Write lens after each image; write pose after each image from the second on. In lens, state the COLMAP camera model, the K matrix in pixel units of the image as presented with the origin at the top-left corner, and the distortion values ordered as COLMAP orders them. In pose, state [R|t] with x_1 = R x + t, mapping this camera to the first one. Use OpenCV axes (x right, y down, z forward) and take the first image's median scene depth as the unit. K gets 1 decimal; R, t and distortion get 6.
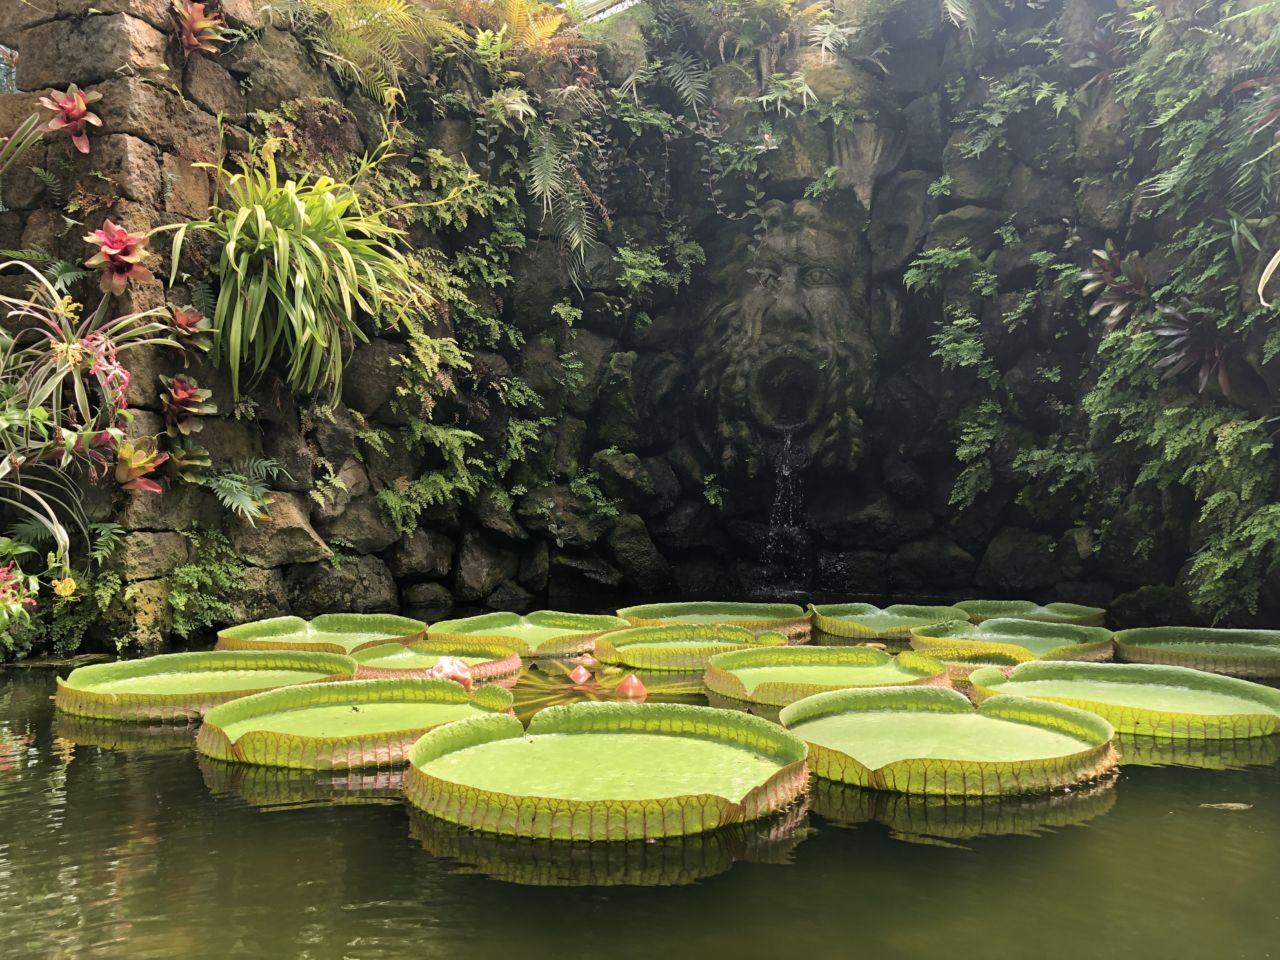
lens RADIAL K [[1035.9, 0, 640.0], [0, 1035.9, 480.0], [0, 0, 1]] dist [0.051190, -0.120608]
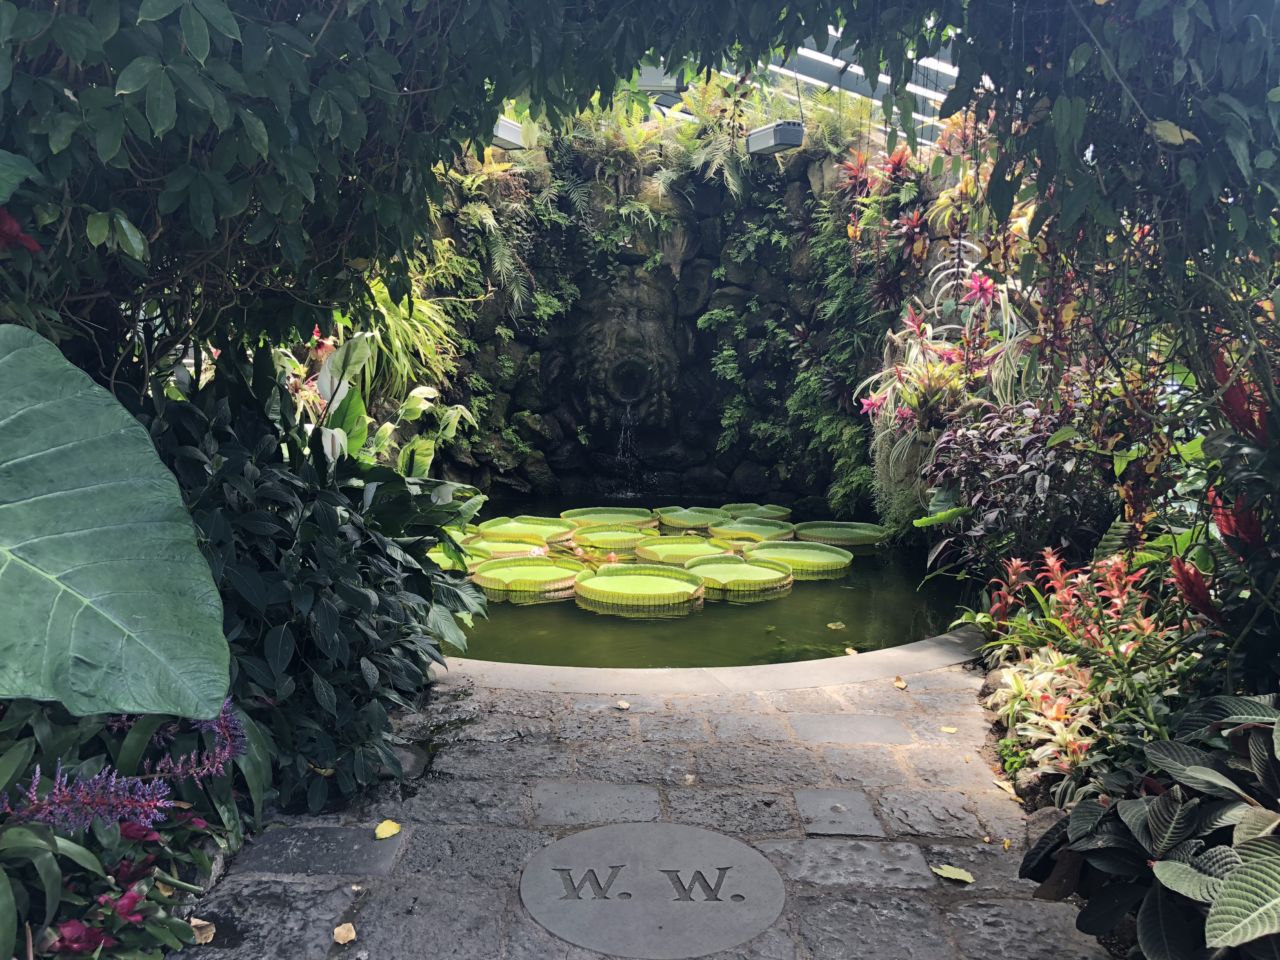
lens RADIAL K [[1035.9, 0, 640.0], [0, 1035.9, 480.0], [0, 0, 1]] dist [0.051190, -0.120608]
pose [[0.963149, -0.010278, 0.268772, -0.328937], [-0.030092, 0.988879, 0.145648, -0.186306], [-0.267280, -0.148369, 0.952128, -0.725001]]
